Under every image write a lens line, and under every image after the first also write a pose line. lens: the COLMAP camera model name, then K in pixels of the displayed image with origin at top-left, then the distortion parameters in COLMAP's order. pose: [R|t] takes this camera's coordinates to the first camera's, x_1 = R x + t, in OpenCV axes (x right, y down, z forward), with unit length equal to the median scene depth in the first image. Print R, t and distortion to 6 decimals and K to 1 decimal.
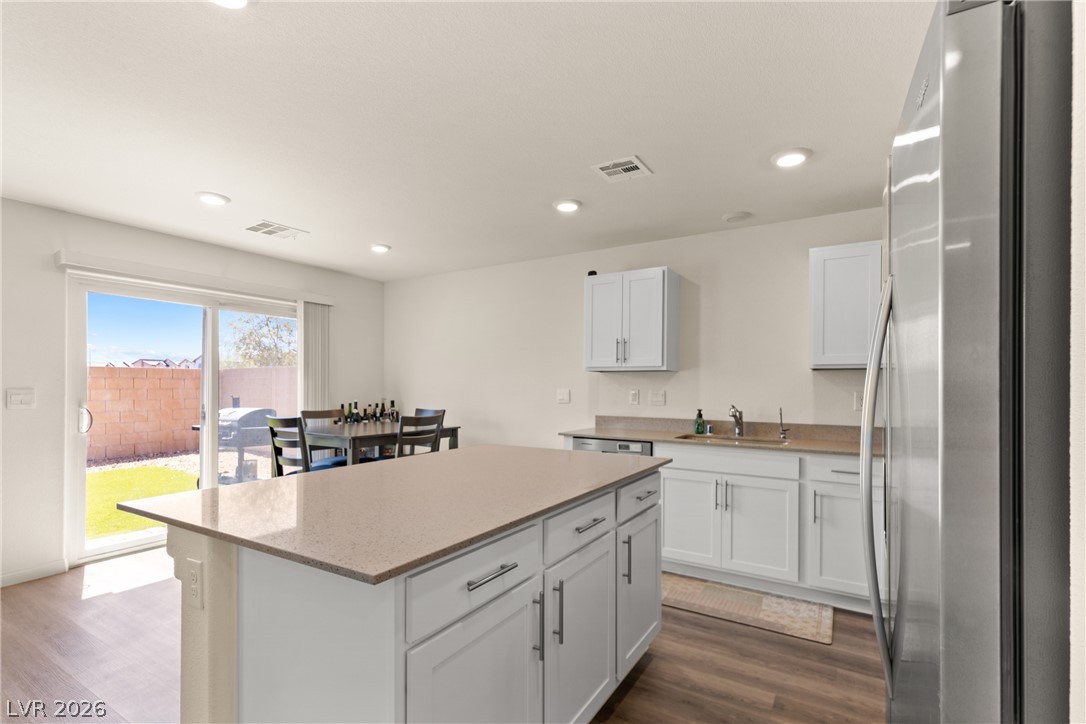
lens RADIAL K [[498.4, 0, 552.4], [0, 498.4, 384.2], [0, 0, 1]] dist [0.001549, -0.000246]
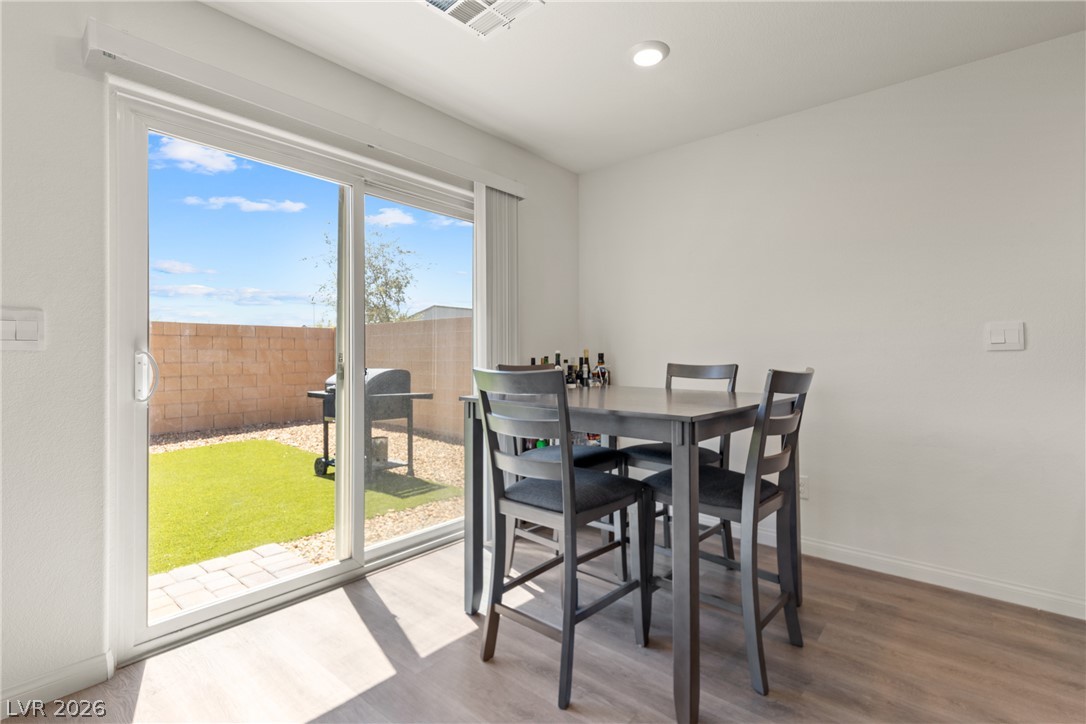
lens RADIAL K [[498.4, 0, 550.2], [0, 498.4, 355.5], [0, 0, 1]] dist [0.001549, -0.000246]
pose [[0.988616, -0.003515, -0.150417, -0.370307], [0.004041, 0.999987, 0.003185, 0.042234], [0.150404, -0.003757, 0.988618, 0.461061]]
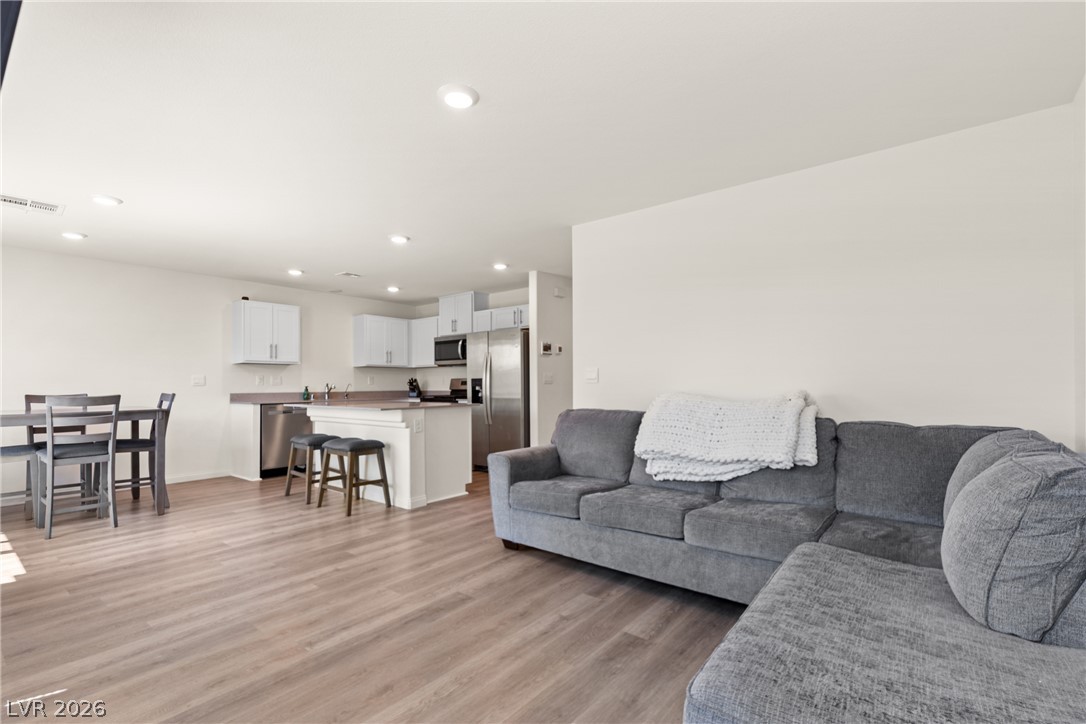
lens RADIAL K [[498.4, 0, 550.5], [0, 498.4, 377.9], [0, 0, 1]] dist [0.001549, -0.000246]
pose [[0.123217, 0.005921, 0.992362, -1.244603], [0.001680, 0.999980, -0.006175, 0.028286], [-0.992378, 0.002428, 0.123205, -0.100517]]
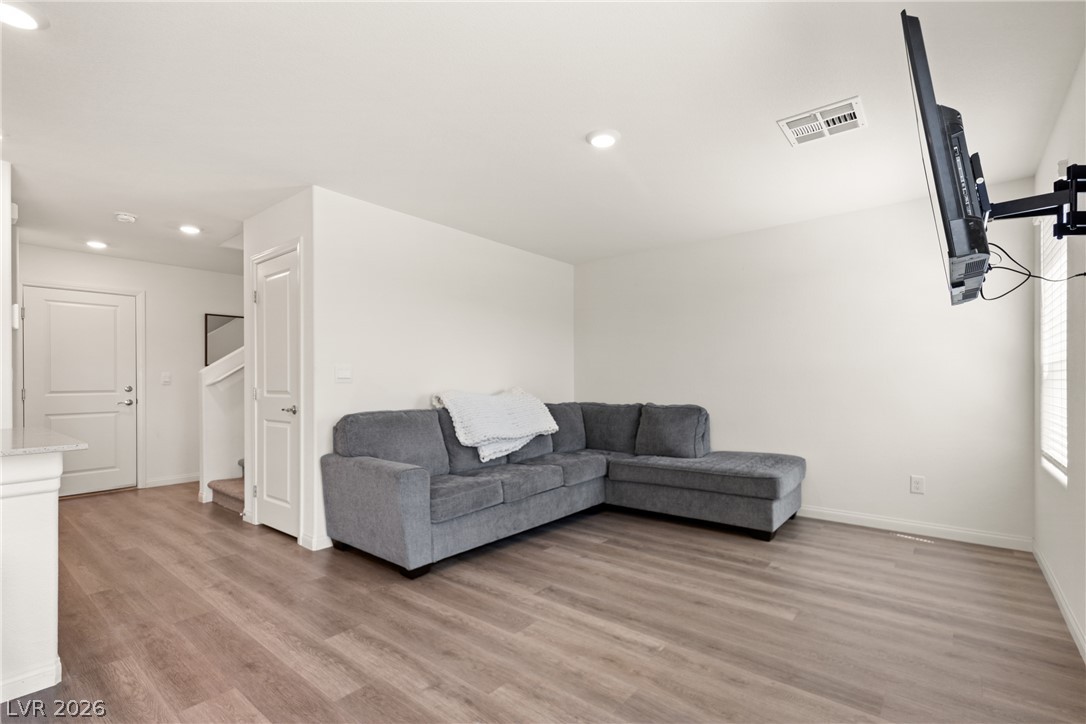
lens RADIAL K [[498.4, 0, 555.8], [0, 498.4, 381.7], [0, 0, 1]] dist [0.001549, -0.000246]
pose [[-0.992694, 0.001147, 0.120656, -0.729838], [0.000716, 0.999993, -0.003614, 0.033303], [-0.120659, -0.003501, -0.992688, 0.713232]]
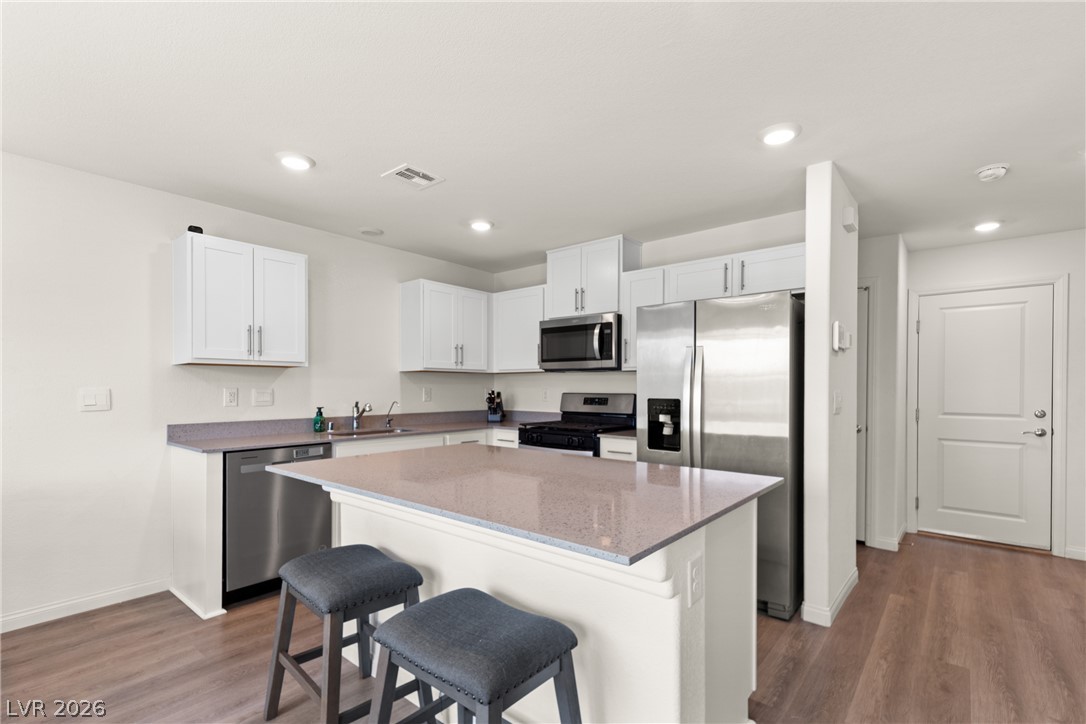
lens RADIAL K [[498.4, 0, 546.8], [0, 498.4, 390.2], [0, 0, 1]] dist [0.001549, -0.000246]
pose [[0.145957, -0.013455, 0.989199, -0.544462], [-0.008429, 0.999854, 0.014844, -0.001705], [-0.989255, -0.010505, 0.145823, 0.362119]]
